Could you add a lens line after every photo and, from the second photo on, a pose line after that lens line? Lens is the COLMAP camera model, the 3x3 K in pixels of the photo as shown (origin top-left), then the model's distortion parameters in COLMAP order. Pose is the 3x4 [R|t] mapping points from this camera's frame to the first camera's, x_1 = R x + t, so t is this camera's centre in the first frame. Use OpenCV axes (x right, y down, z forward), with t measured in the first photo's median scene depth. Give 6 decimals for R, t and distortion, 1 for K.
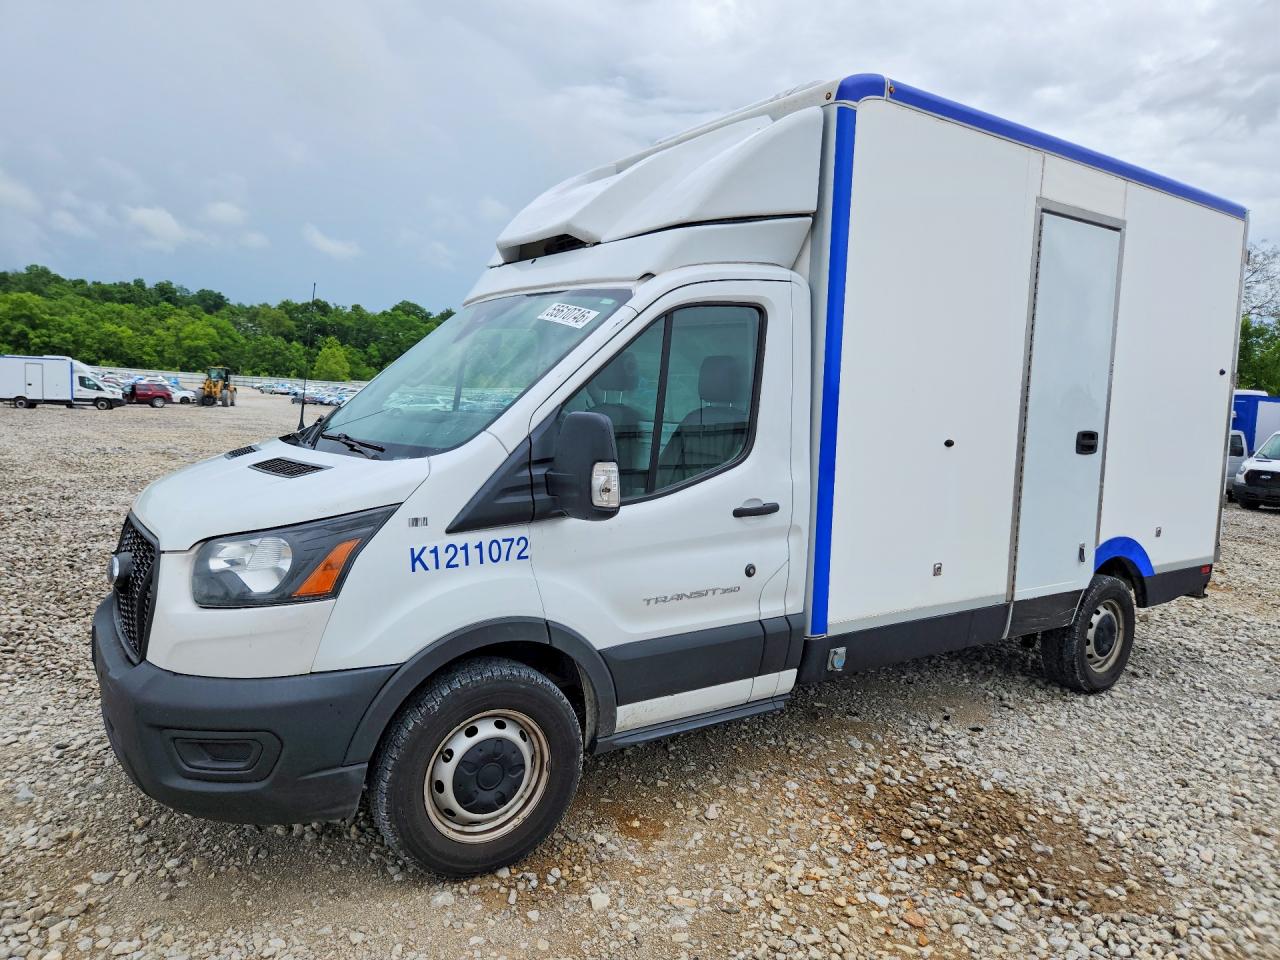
lens RADIAL K [[860.2, 0, 637.4], [0, 860.2, 470.5], [0, 0, 1]] dist [0.017099, 0.002535]
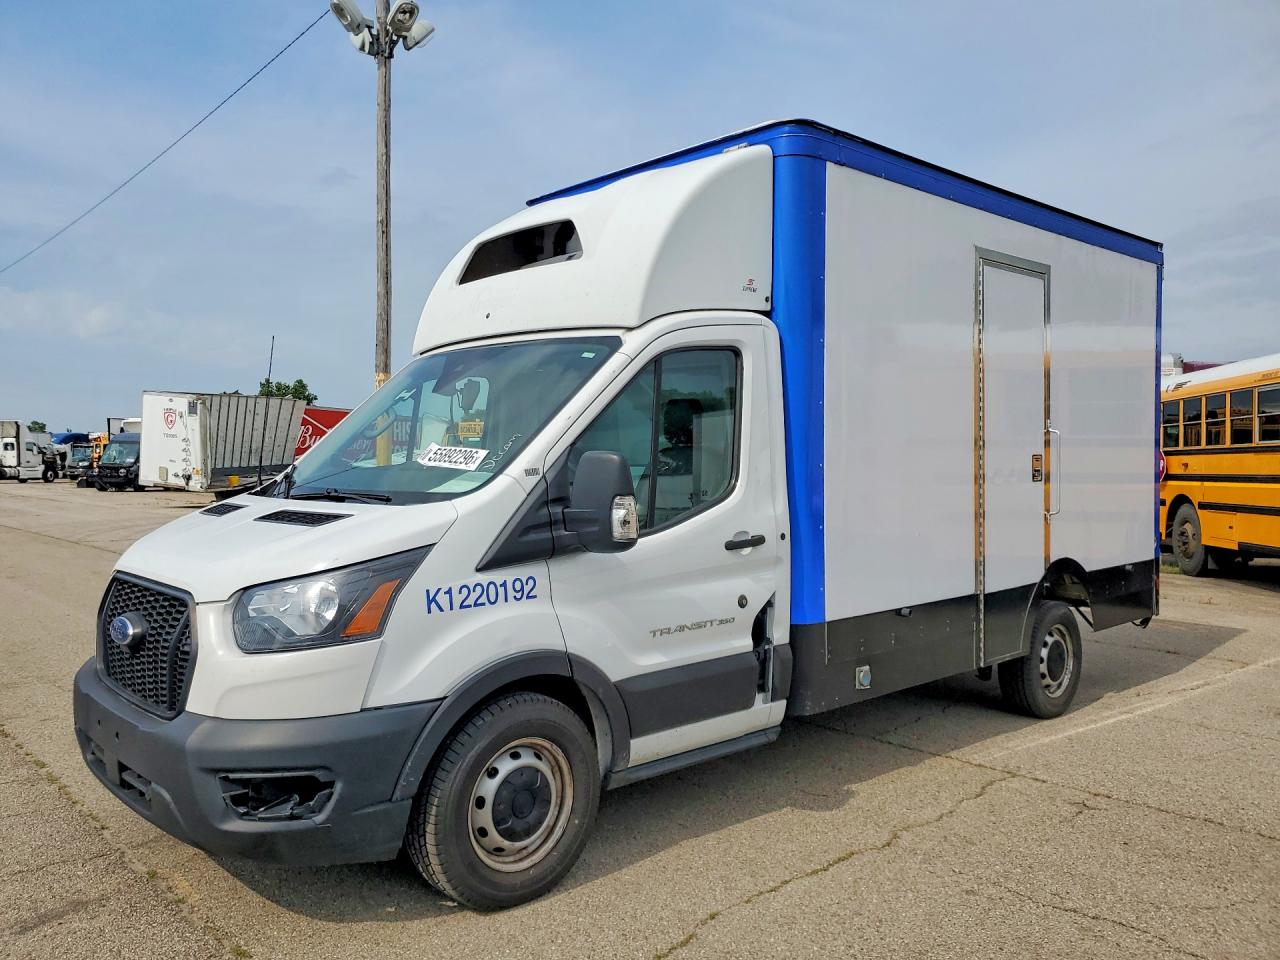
lens RADIAL K [[1007.4, 0, 623.1], [0, 1007.4, 467.3], [0, 0, 1]] dist [-0.001926, -0.049115]
pose [[0.992050, -0.039263, 0.119562, -0.174170], [0.047856, 0.996408, -0.069863, 0.038869], [-0.116390, 0.075030, 0.990366, -0.224549]]
